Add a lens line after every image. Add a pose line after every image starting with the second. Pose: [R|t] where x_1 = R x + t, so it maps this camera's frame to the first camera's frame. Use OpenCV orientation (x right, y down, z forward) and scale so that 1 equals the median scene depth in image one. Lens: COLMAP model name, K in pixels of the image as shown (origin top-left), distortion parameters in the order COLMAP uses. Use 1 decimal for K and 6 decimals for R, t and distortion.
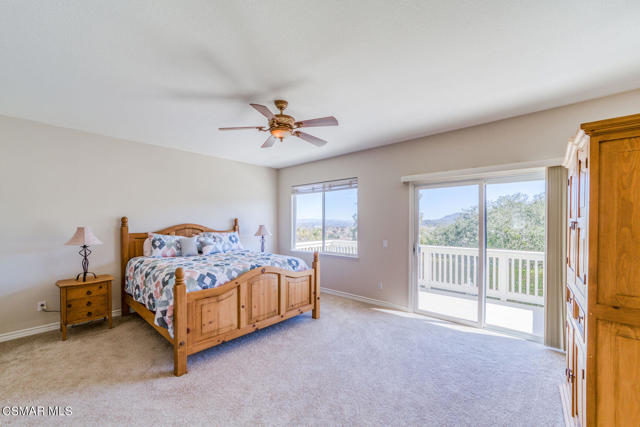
lens RADIAL K [[251.7, 0, 317.8], [0, 251.7, 217.0], [0, 0, 1]] dist [-0.024549, 0.016469]
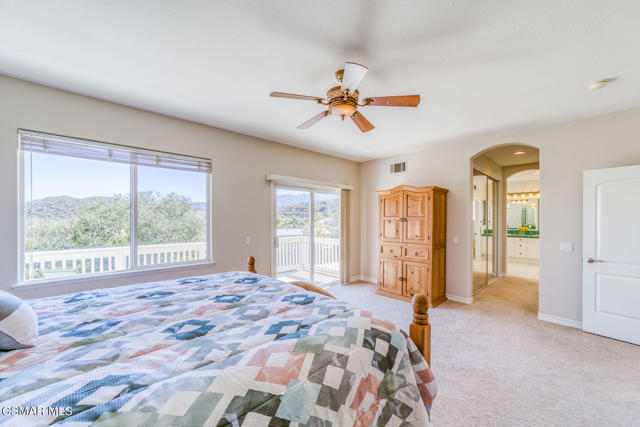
lens RADIAL K [[251.7, 0, 317.8], [0, 251.7, 217.0], [0, 0, 1]] dist [-0.024549, 0.016469]
pose [[0.082640, 0.008259, 0.996545, -0.540399], [-0.019926, 0.999779, -0.006633, 0.016927], [-0.996380, -0.019309, 0.082786, 0.553690]]
